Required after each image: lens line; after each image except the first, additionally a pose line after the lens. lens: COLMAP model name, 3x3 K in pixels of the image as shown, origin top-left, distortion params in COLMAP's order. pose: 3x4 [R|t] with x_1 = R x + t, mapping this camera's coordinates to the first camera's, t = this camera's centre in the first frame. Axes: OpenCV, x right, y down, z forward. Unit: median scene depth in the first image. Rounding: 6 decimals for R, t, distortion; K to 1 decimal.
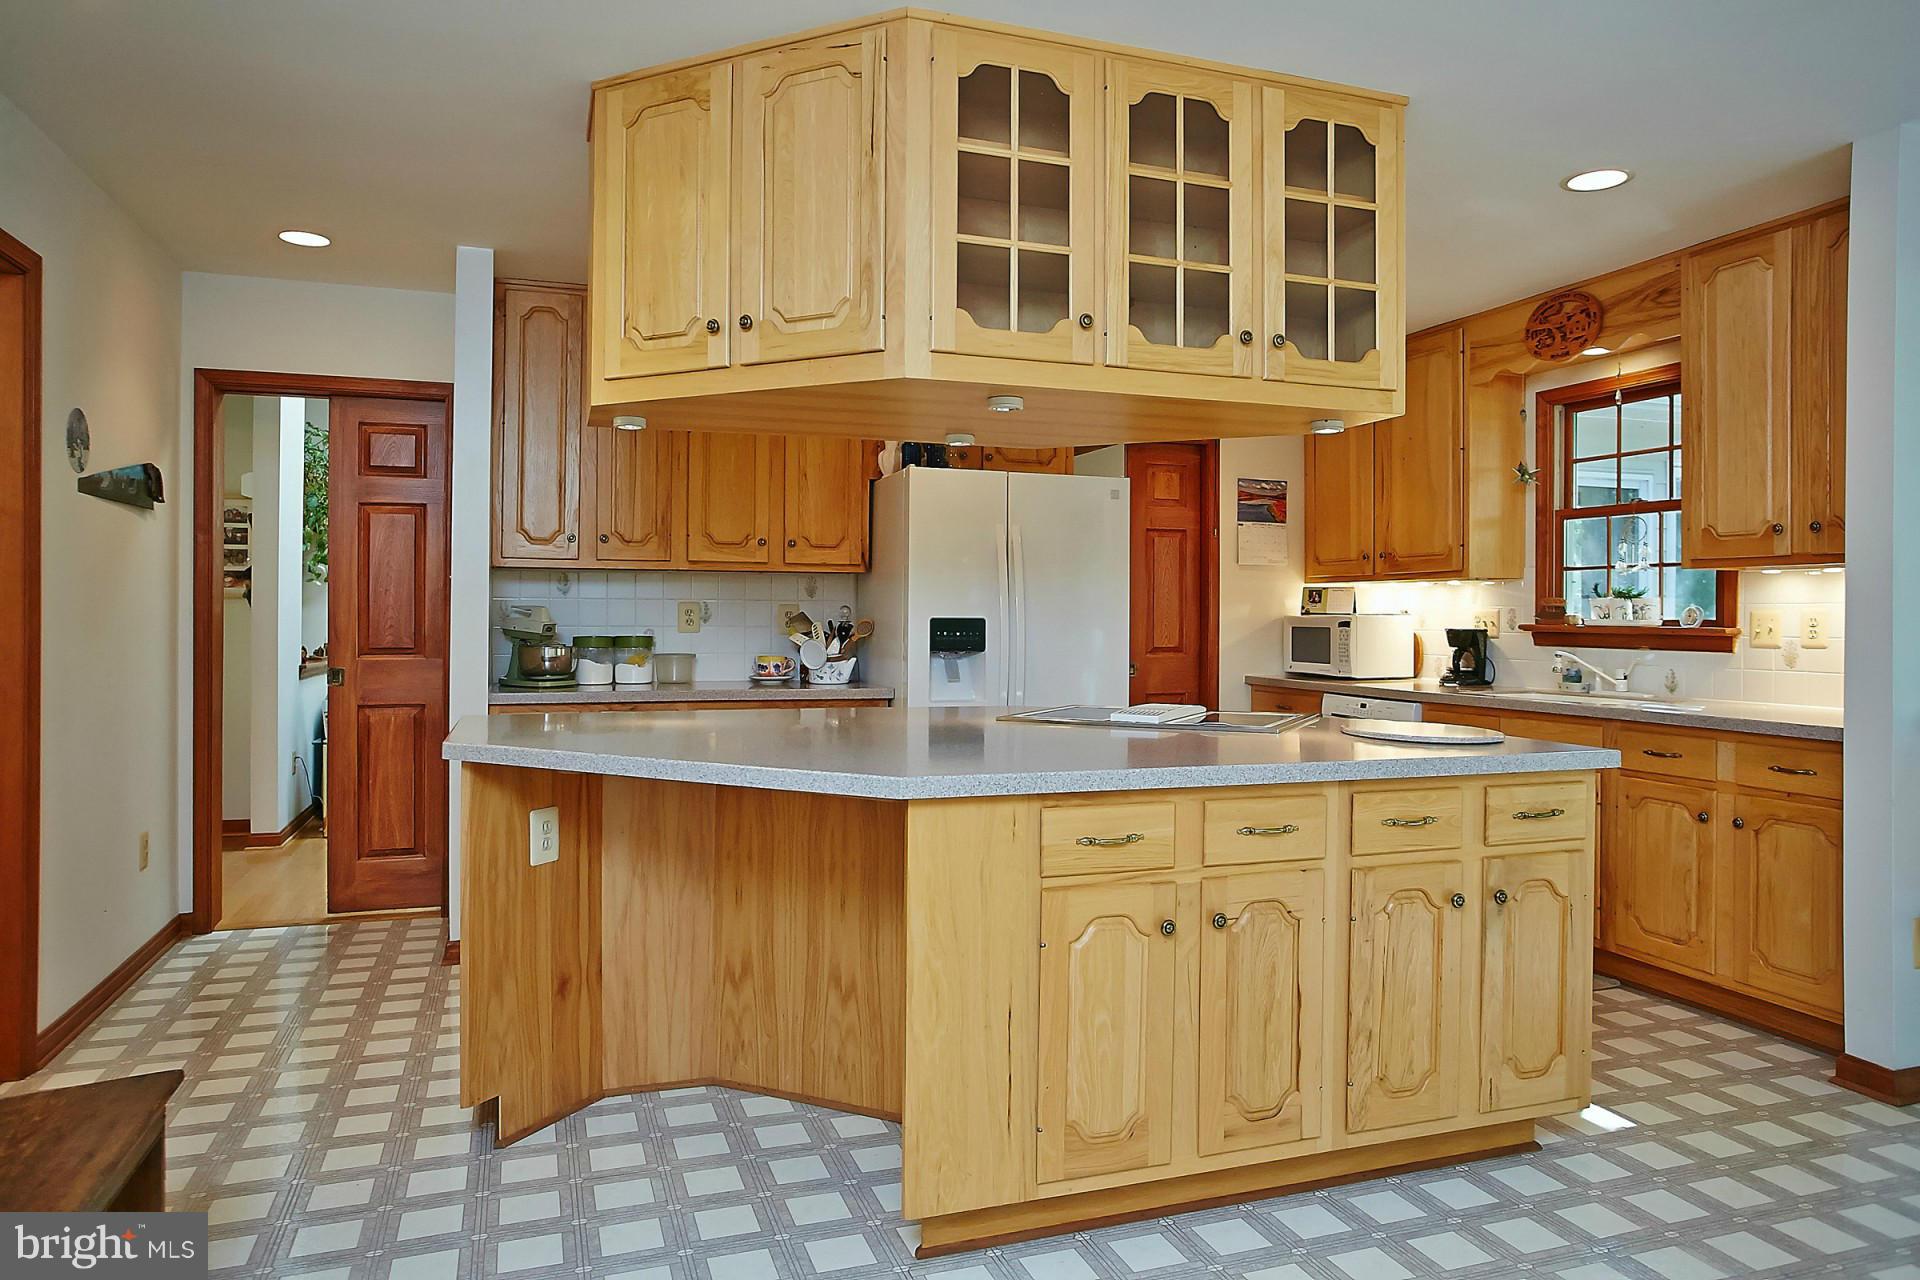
lens RADIAL K [[1304.6, 0, 959.5], [0, 1304.6, 616.6], [0, 0, 1]] dist [0.001216, 0.043828]
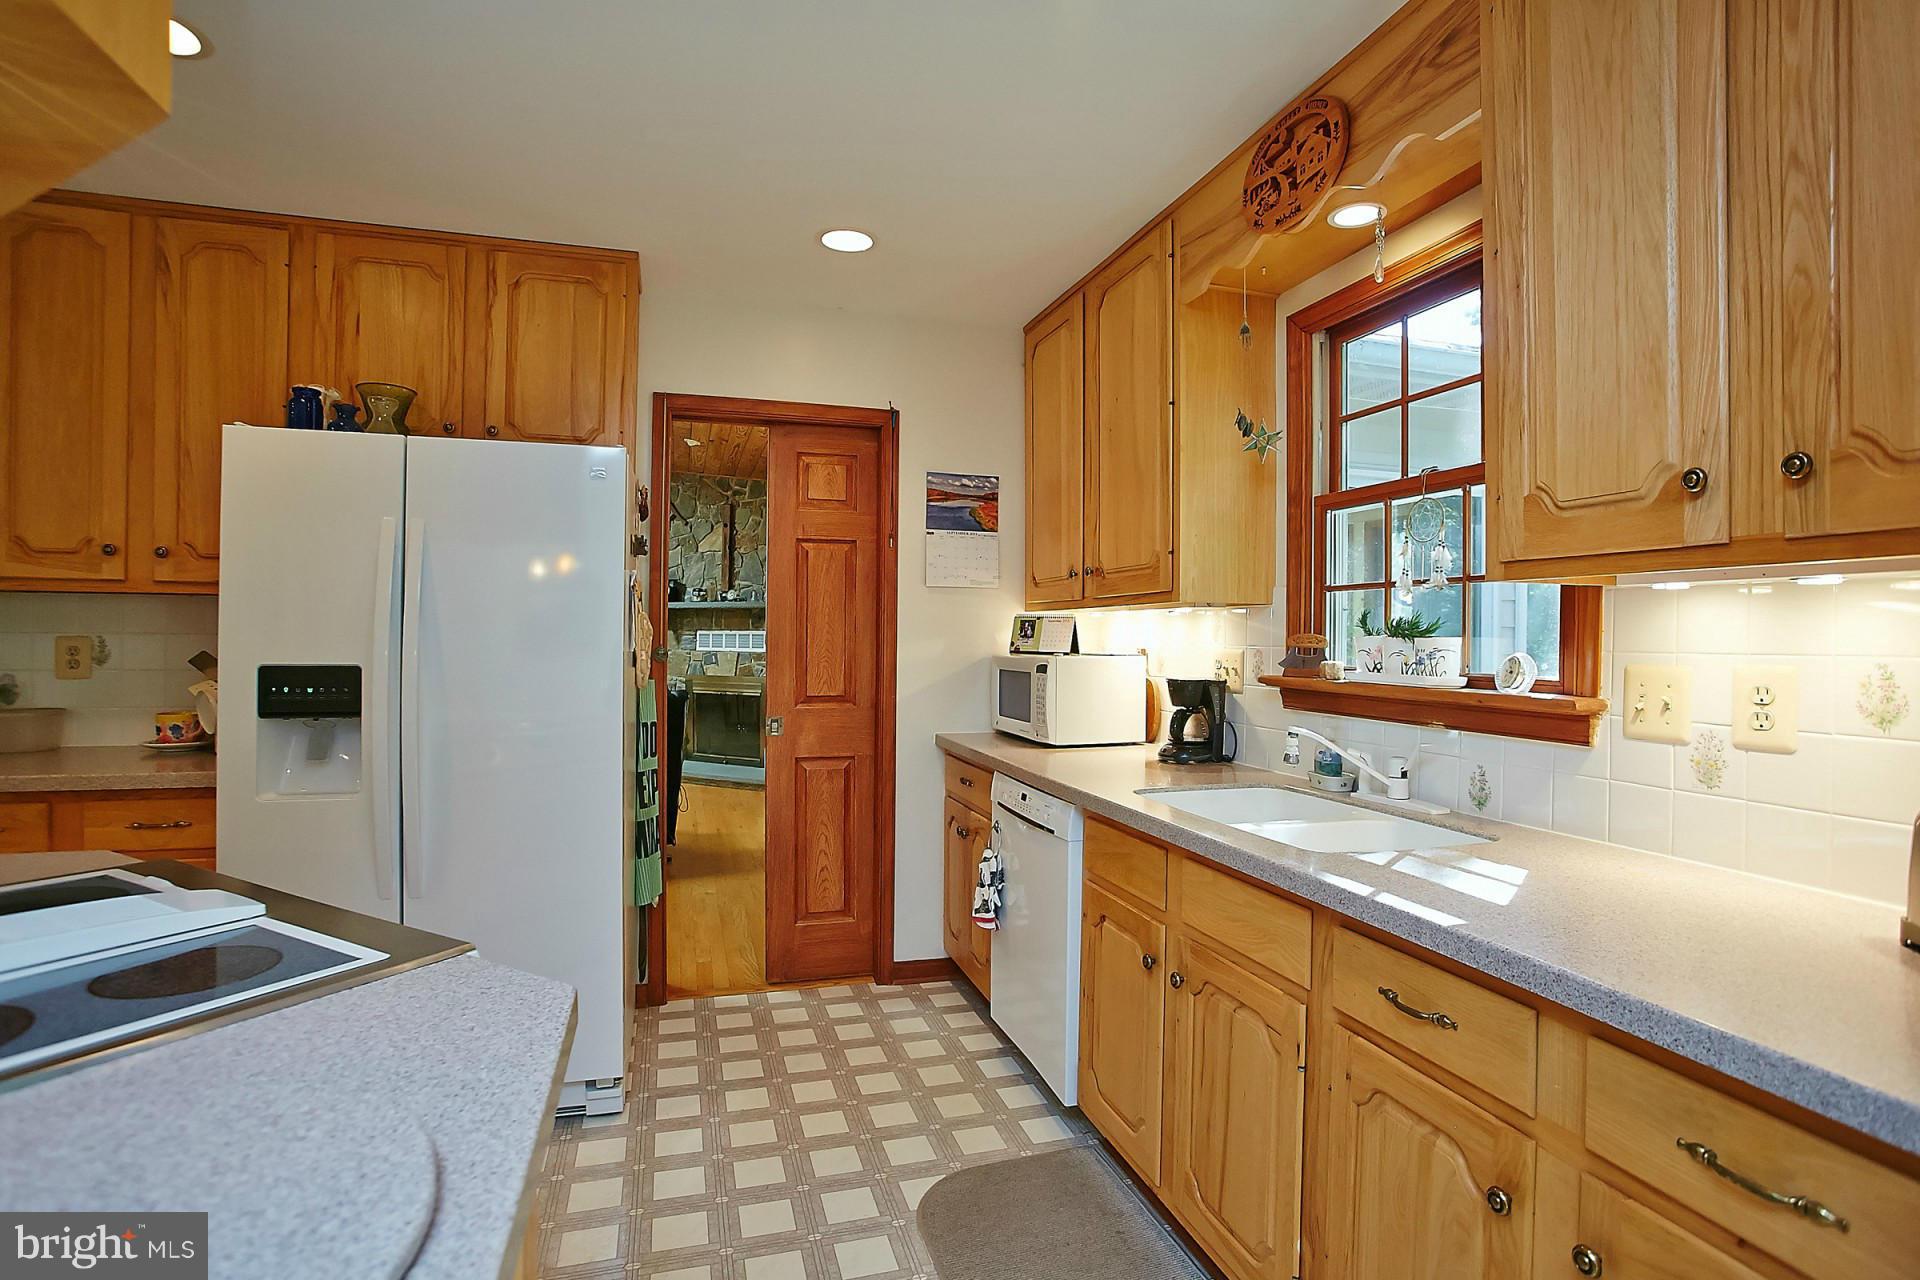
lens RADIAL K [[945.3, 0, 960.0], [0, 945.3, 640.0], [0, 0, 1]] dist [-0.046125, 0.023400]
pose [[0.997214, 0.003701, -0.074505, 0.326634], [-0.003453, 0.999988, 0.003463, -0.012940], [0.074517, -0.003196, 0.997215, 0.545847]]
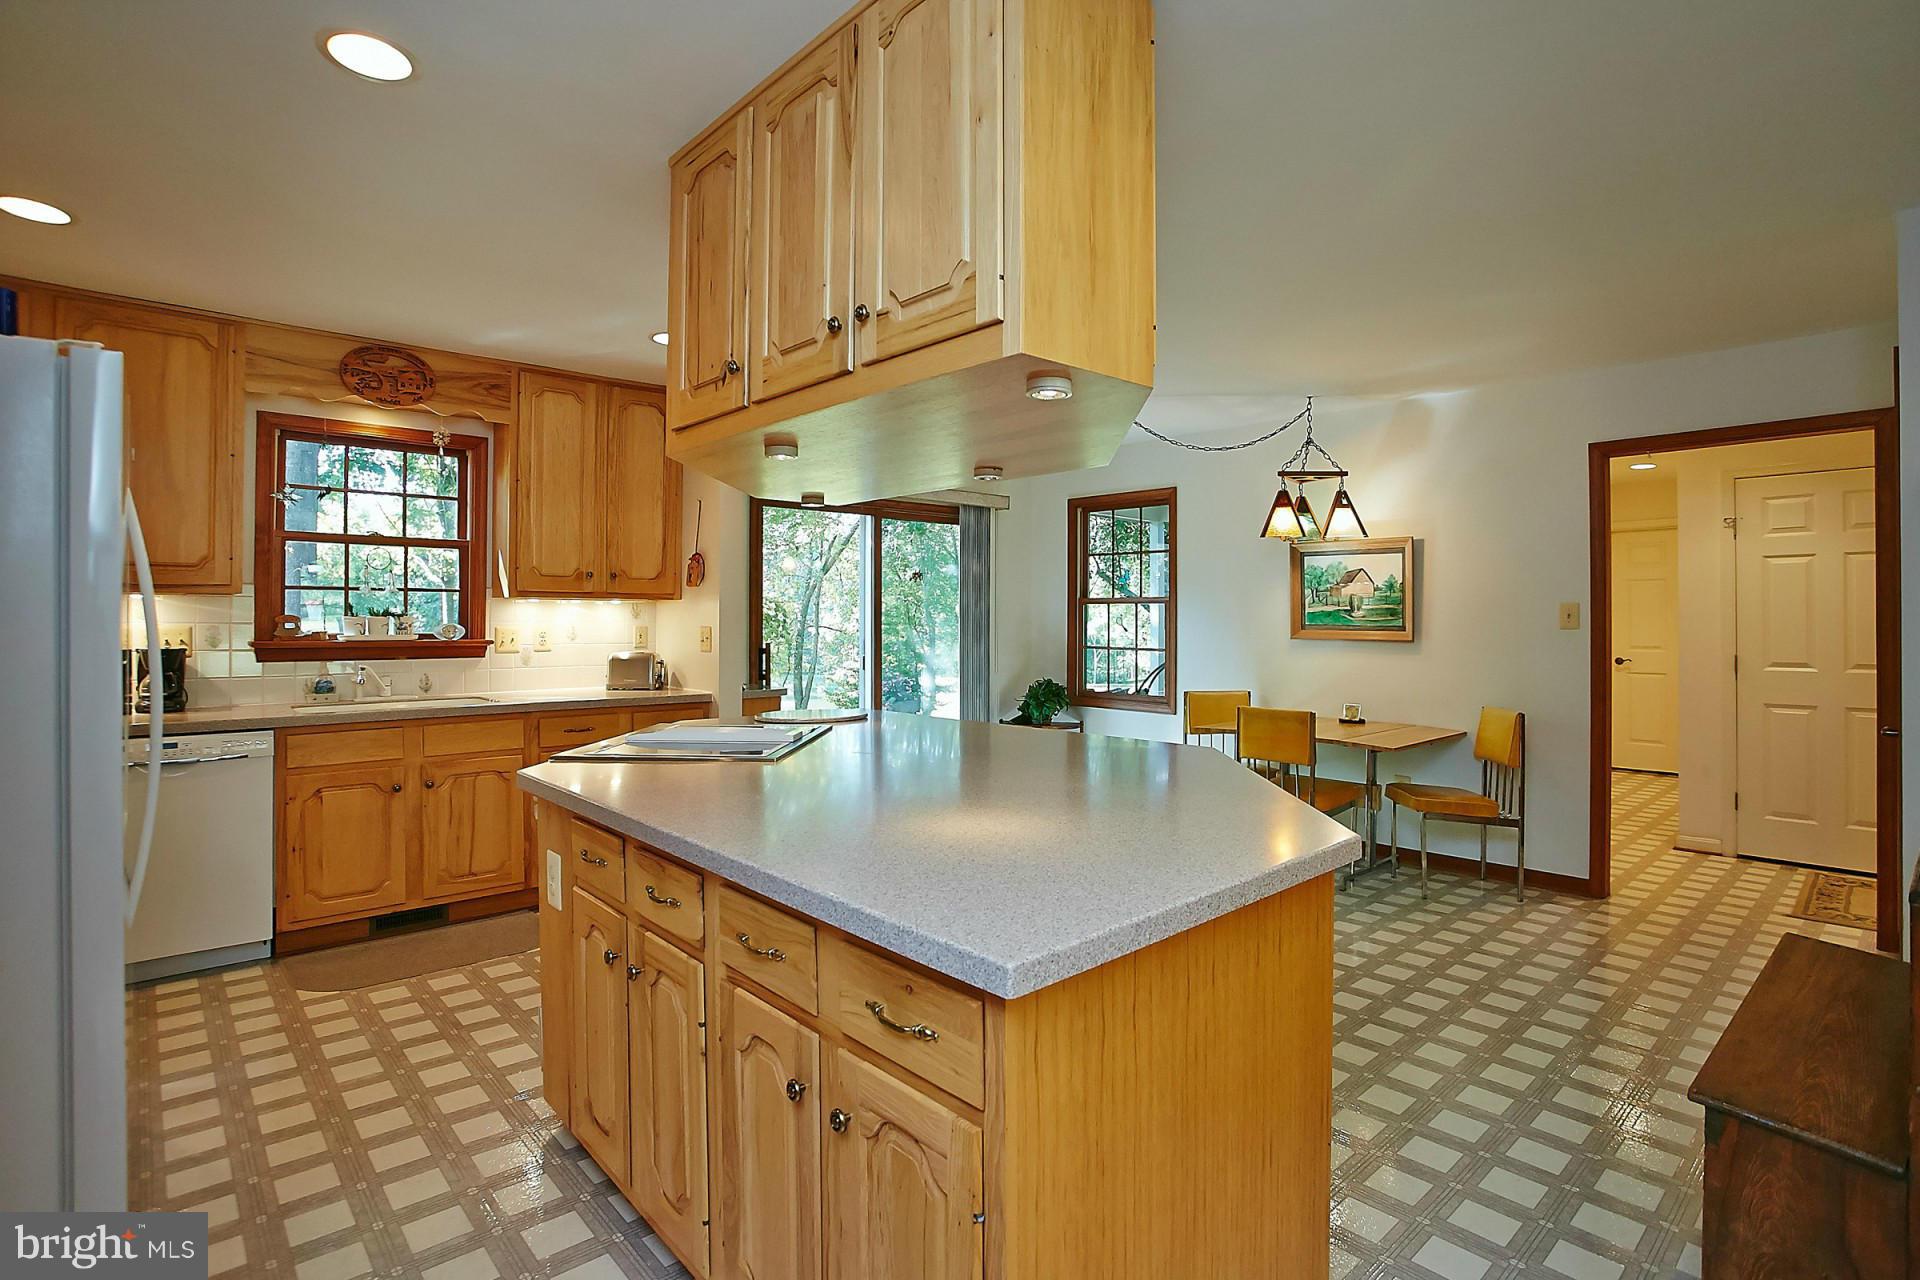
lens RADIAL K [[929.2, 0, 988.7], [0, 929.2, 614.9], [0, 0, 1]] dist [-0.000294, -0.000027]
pose [[-0.379531, -0.005541, 0.925163, -0.450637], [-0.007367, 0.999968, 0.002967, -0.021153], [-0.925150, -0.005690, -0.379560, 0.779486]]
